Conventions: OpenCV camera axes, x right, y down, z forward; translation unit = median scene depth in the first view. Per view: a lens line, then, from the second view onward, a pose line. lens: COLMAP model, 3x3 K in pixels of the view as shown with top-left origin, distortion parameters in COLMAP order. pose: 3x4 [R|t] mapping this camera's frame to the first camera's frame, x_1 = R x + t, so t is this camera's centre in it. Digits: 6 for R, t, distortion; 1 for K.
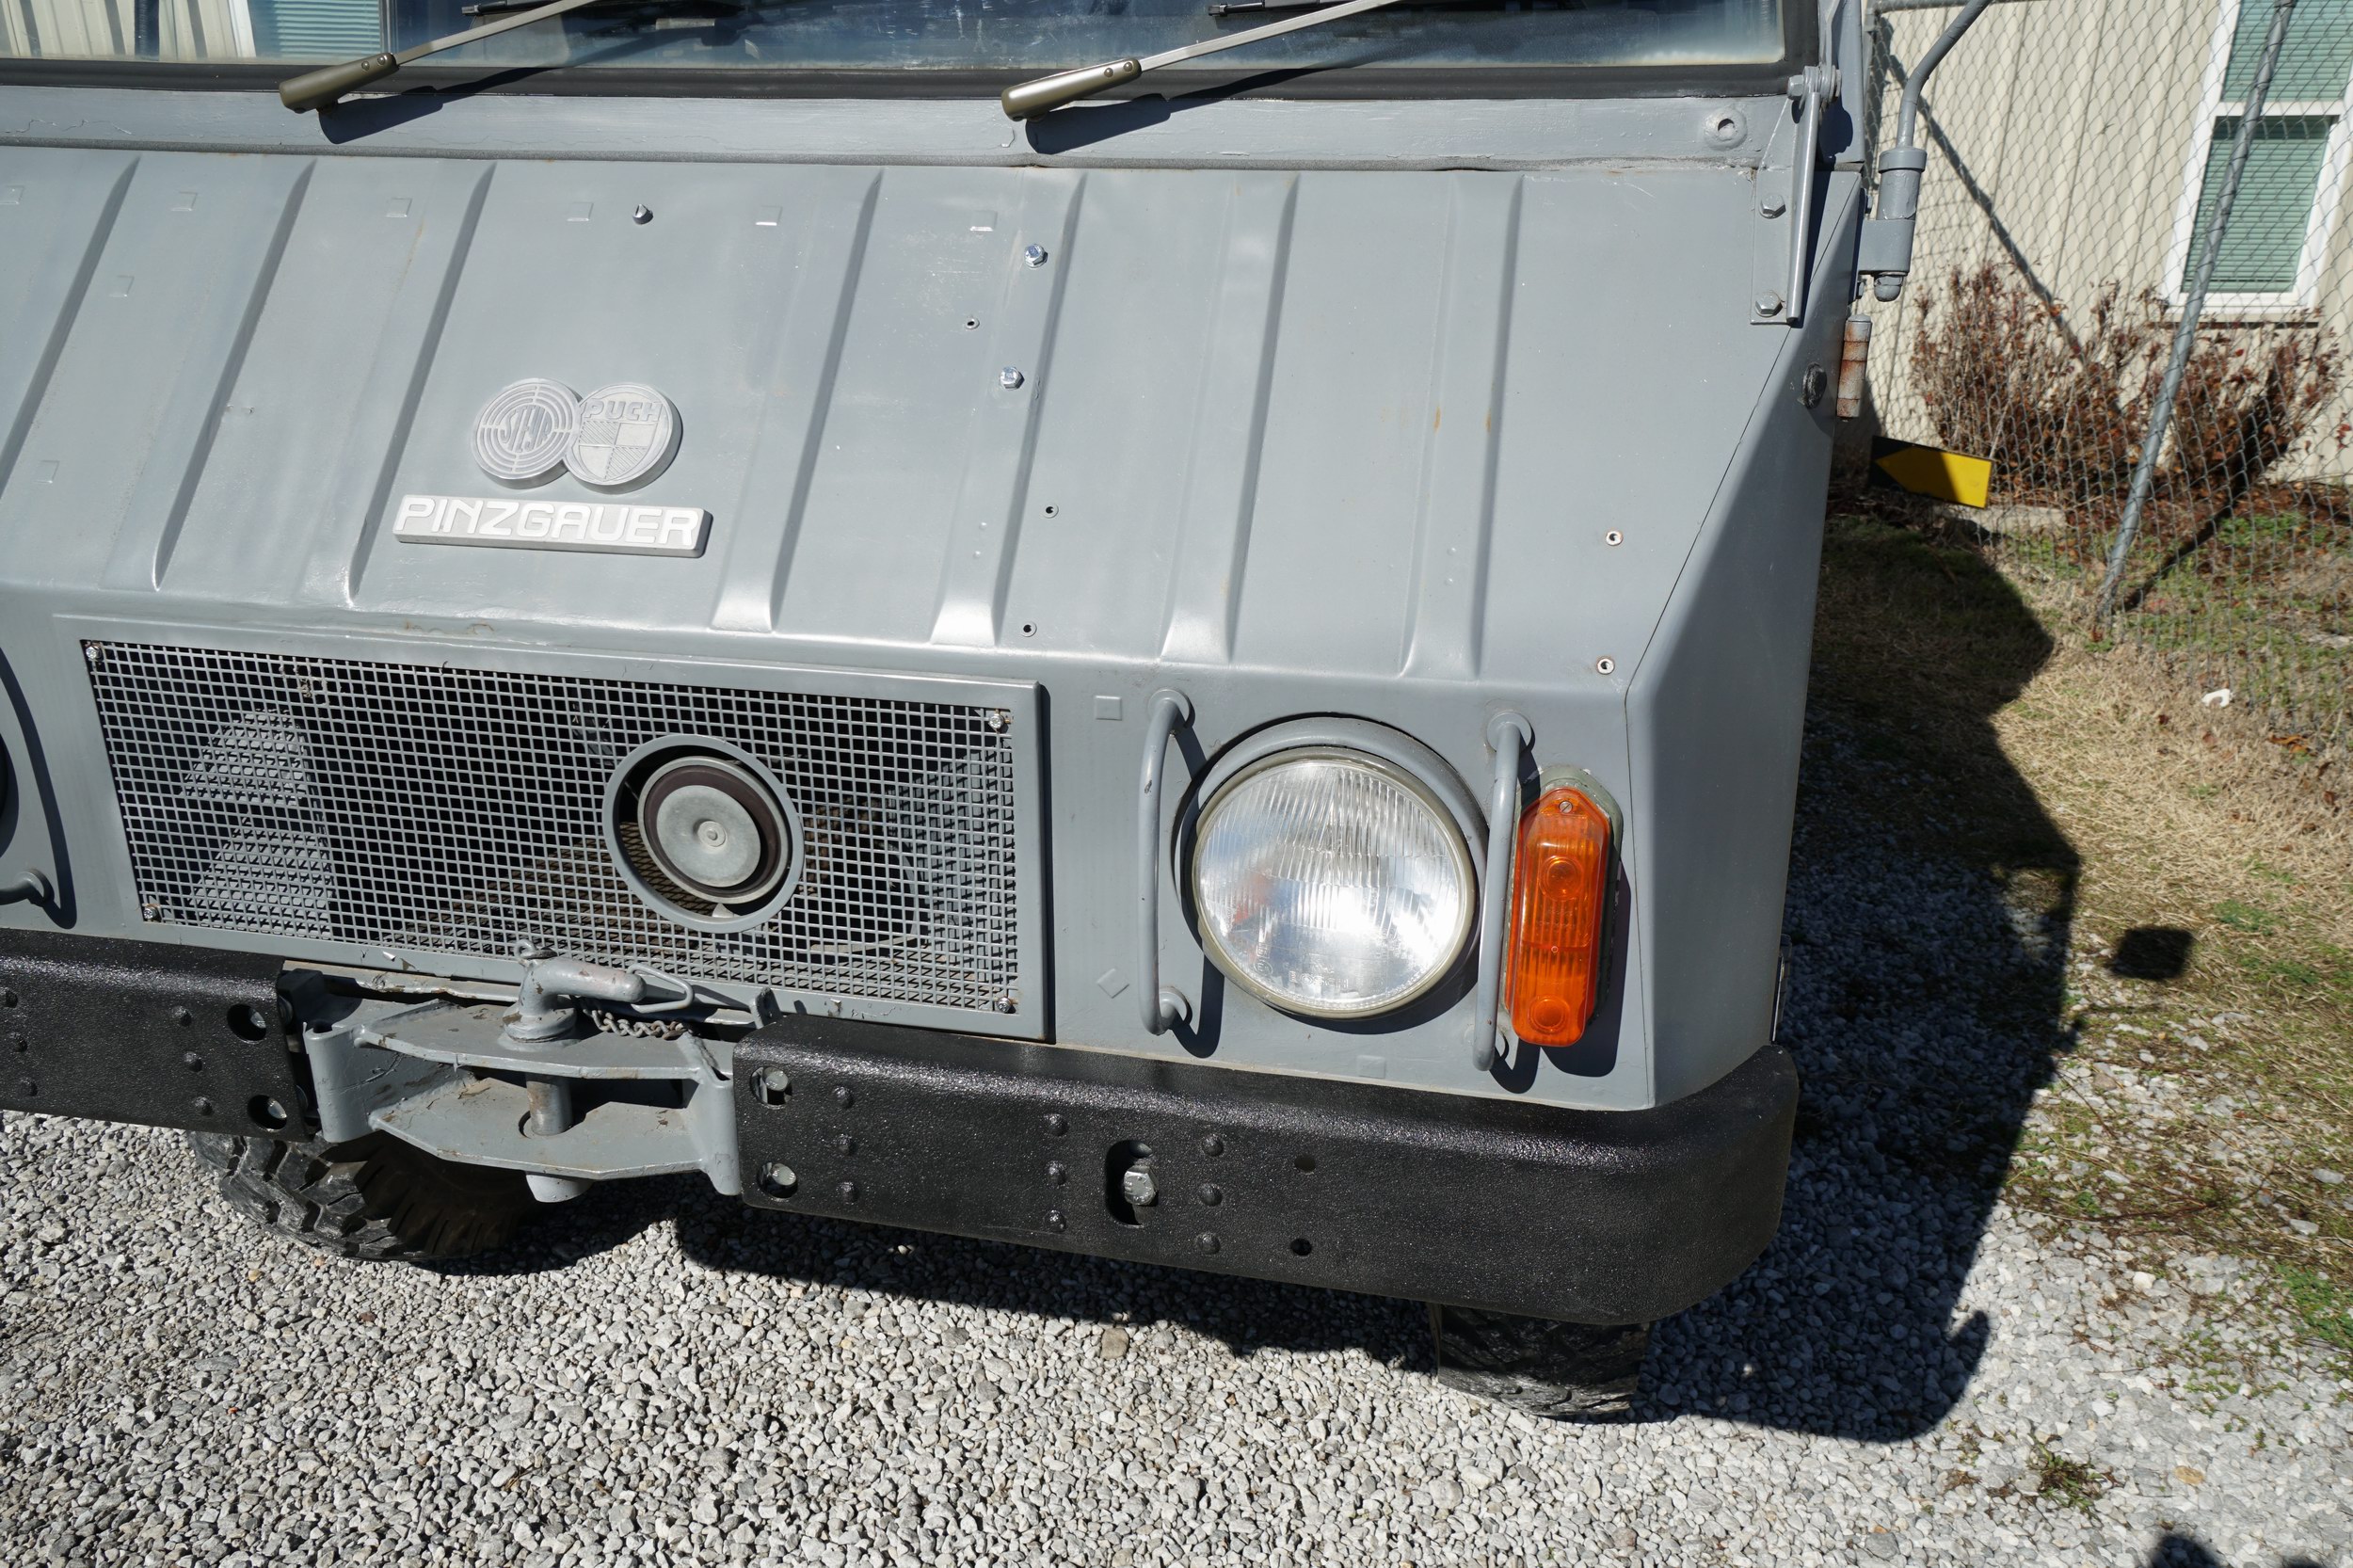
lens RADIAL K [[1757.7, 0, 1153.6], [0, 1757.7, 767.9], [0, 0, 1]] dist [0.028326, 0.023506]
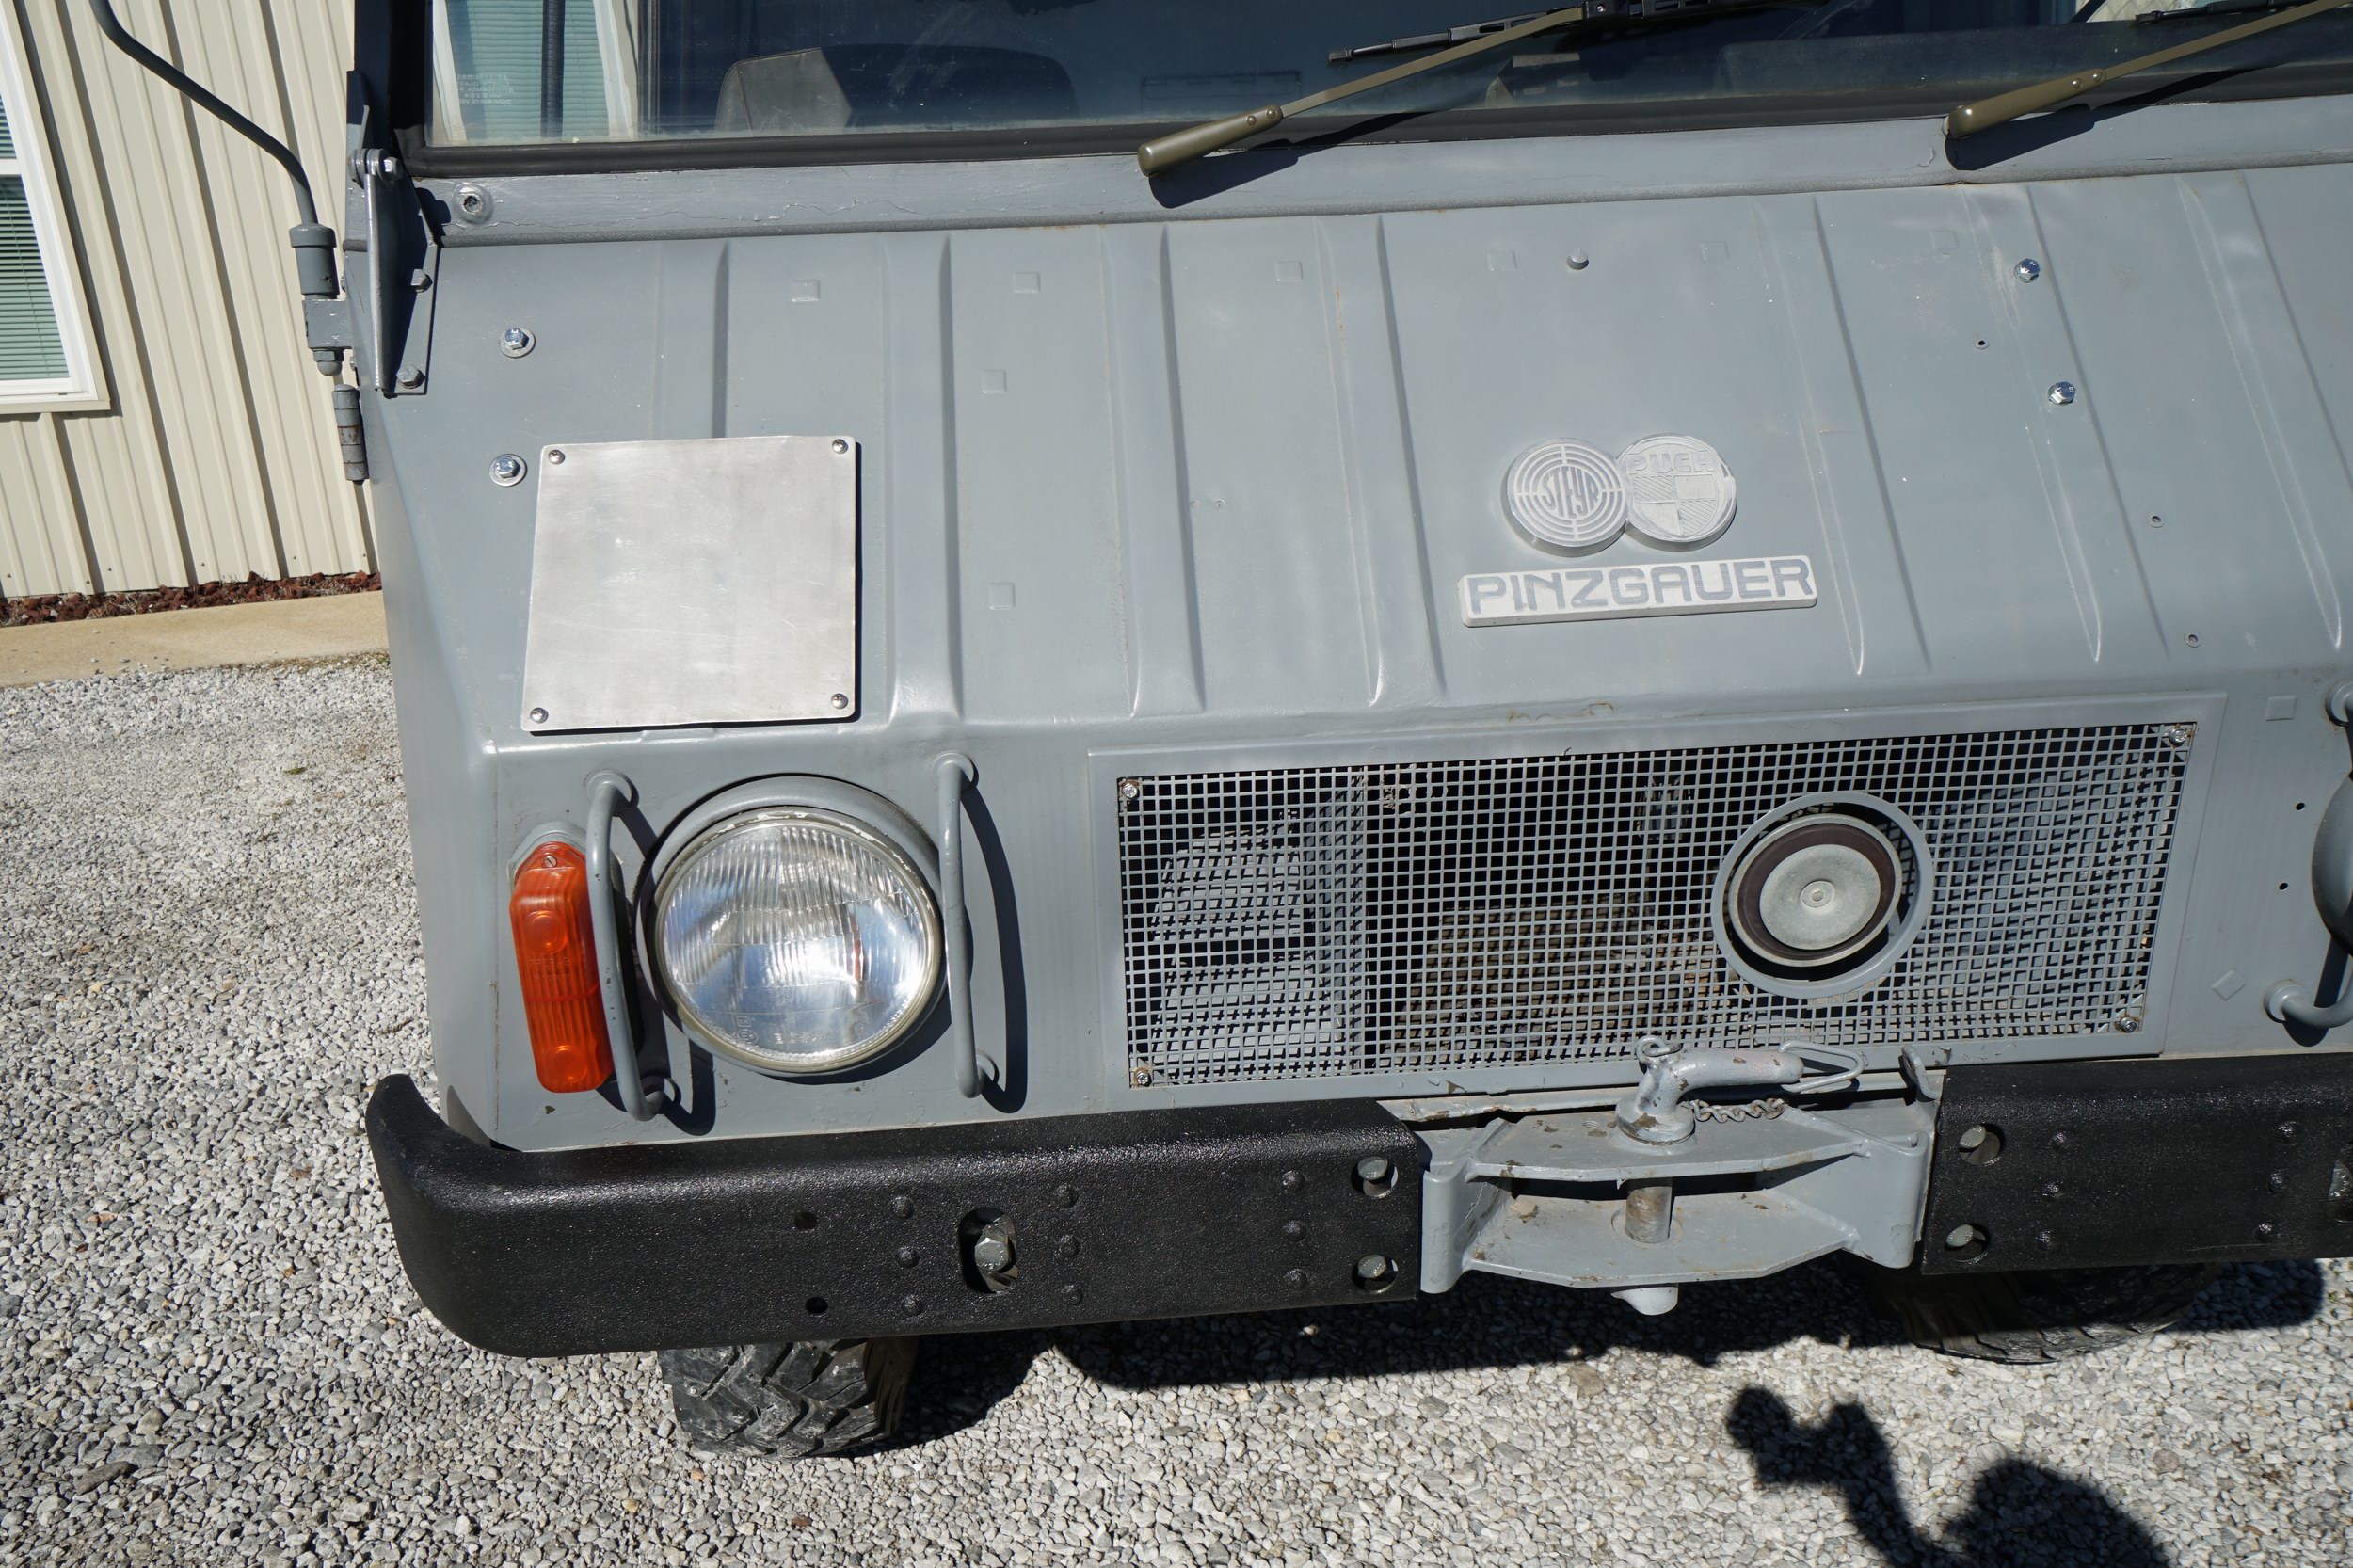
lens RADIAL K [[1757.7, 0, 1153.5], [0, 1757.7, 771.1], [0, 0, 1]] dist [0.028326, 0.023506]
pose [[0.962870, -0.125270, 0.239141, -0.695534], [0.129733, 0.991545, -0.002949, -0.061728], [-0.236750, 0.033864, 0.970980, 0.131328]]
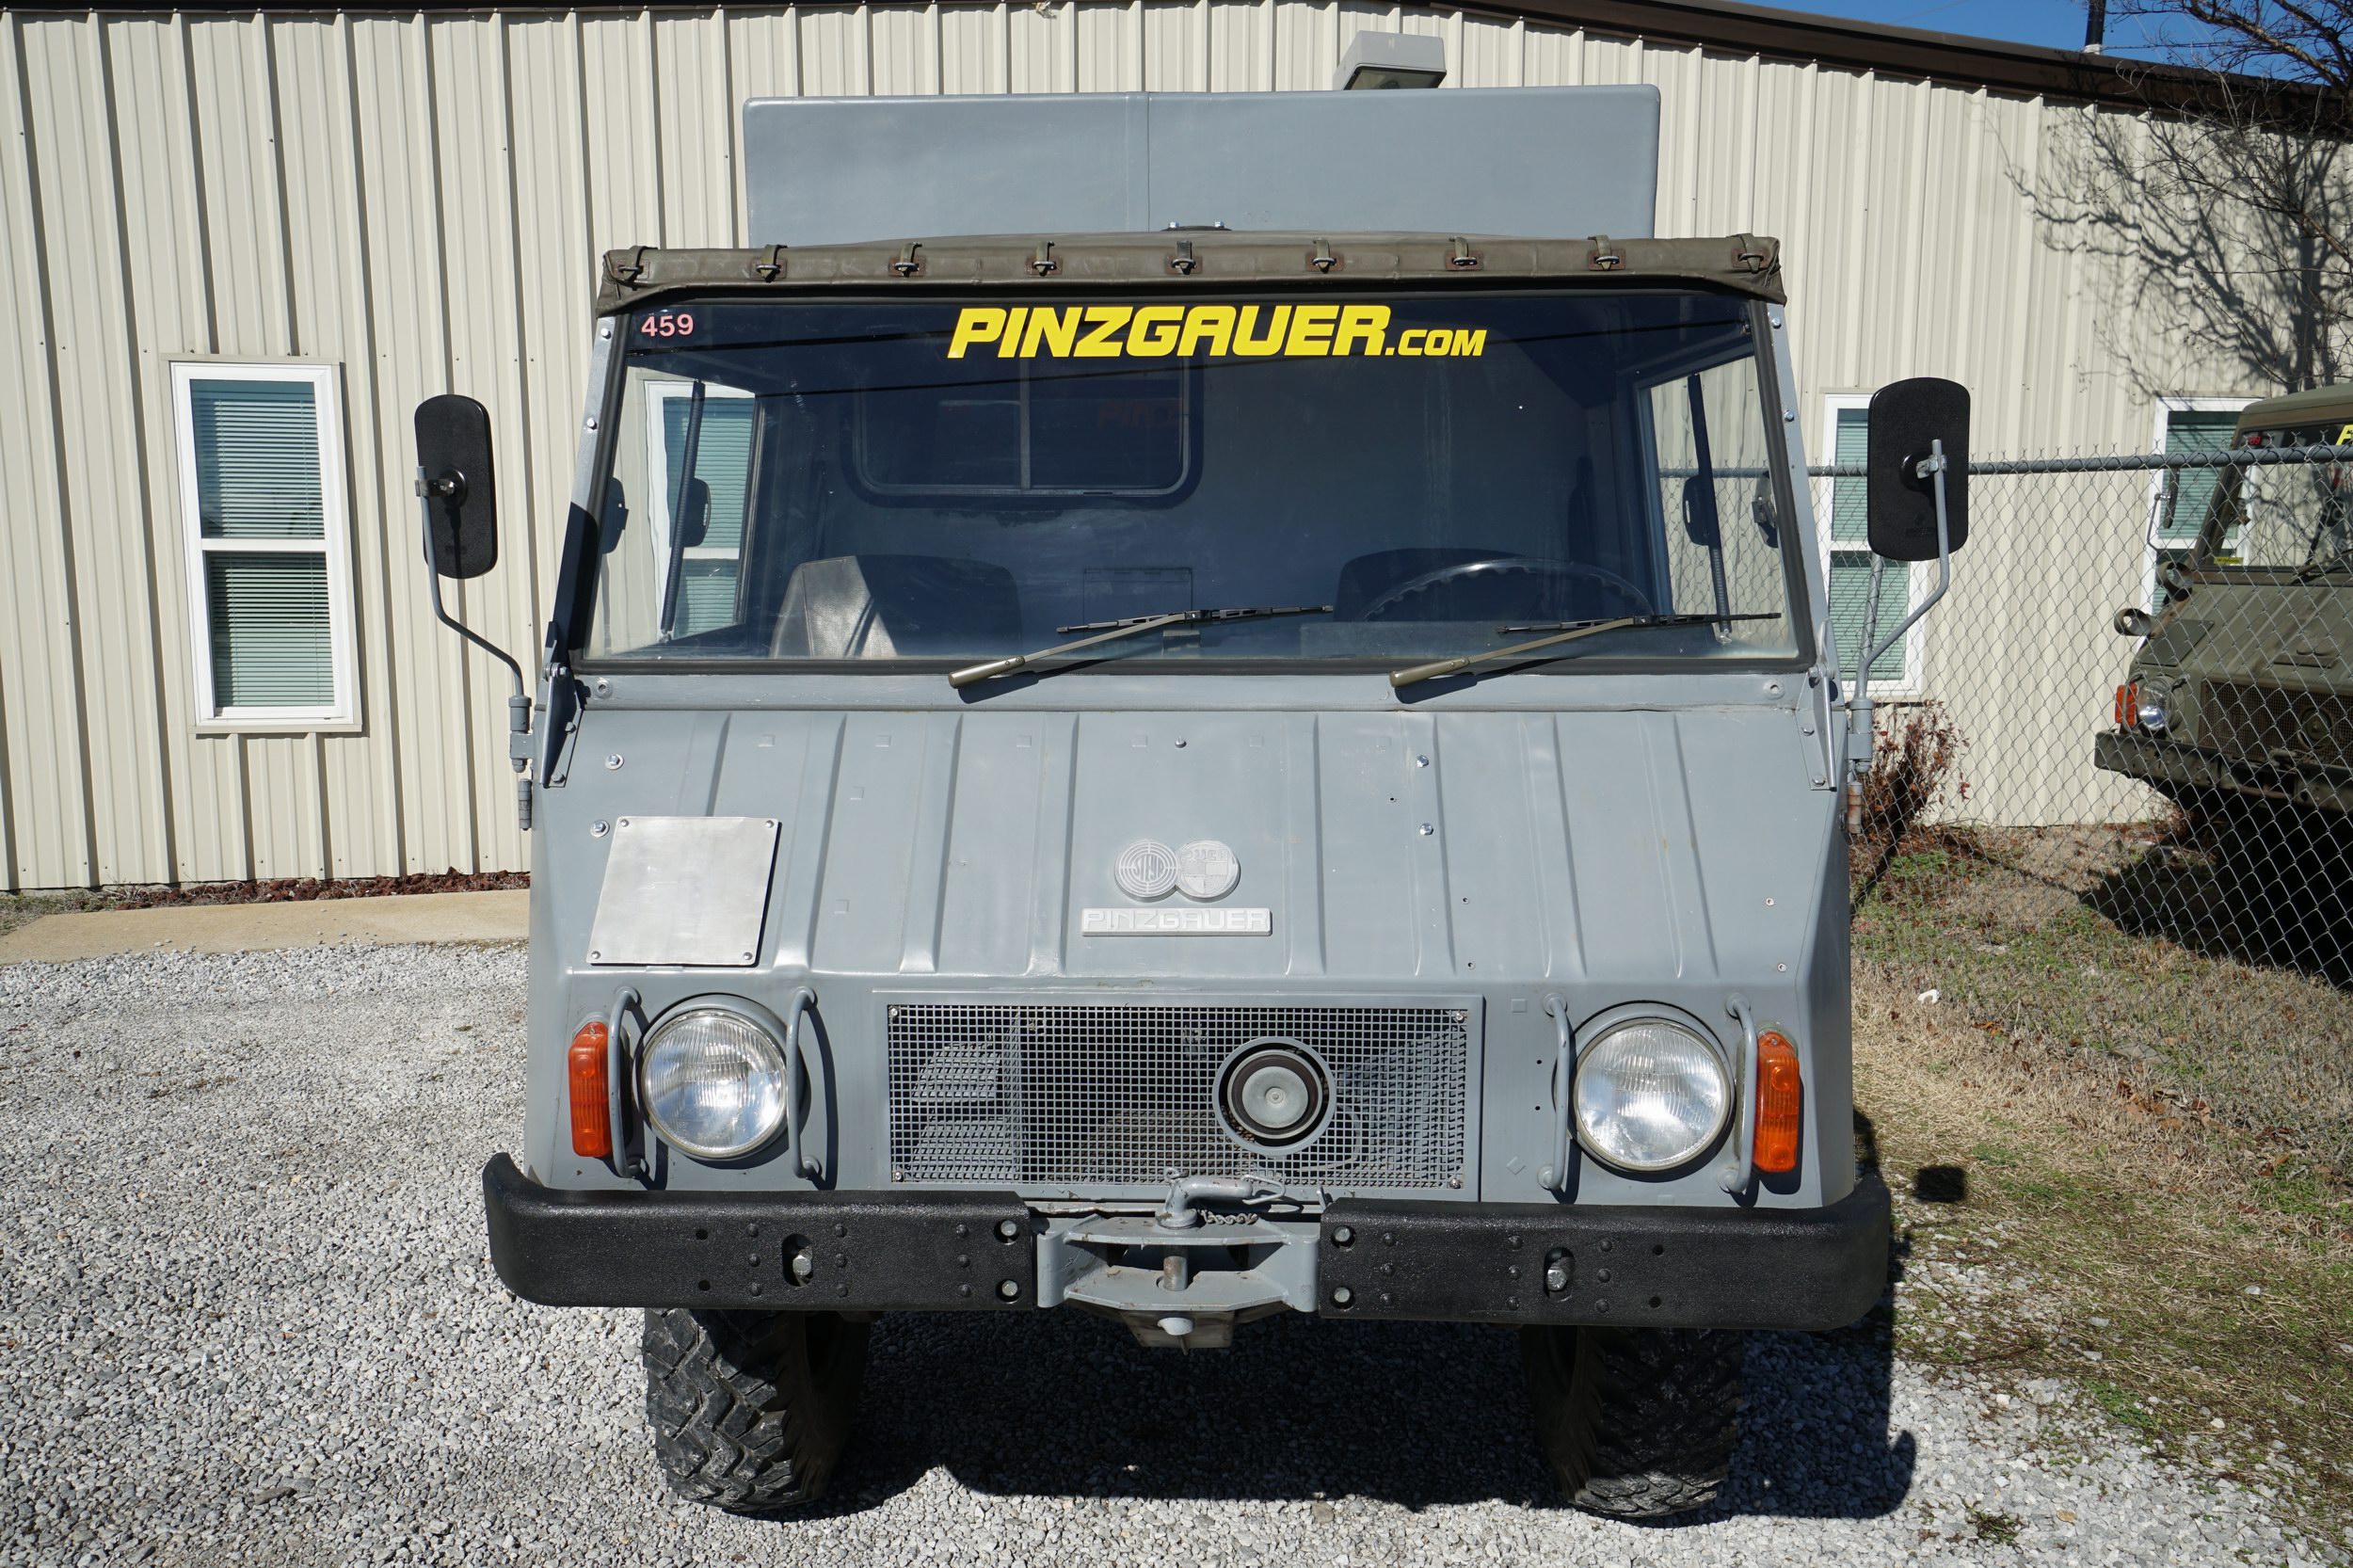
lens RADIAL K [[1757.7, 0, 1155.9], [0, 1757.7, 769.9], [0, 0, 1]] dist [0.028326, 0.023506]
pose [[0.984584, -0.033894, 0.171595, -0.552847], [0.068015, 0.978025, -0.197079, 0.048344], [-0.161145, 0.205712, 0.965254, -0.600320]]
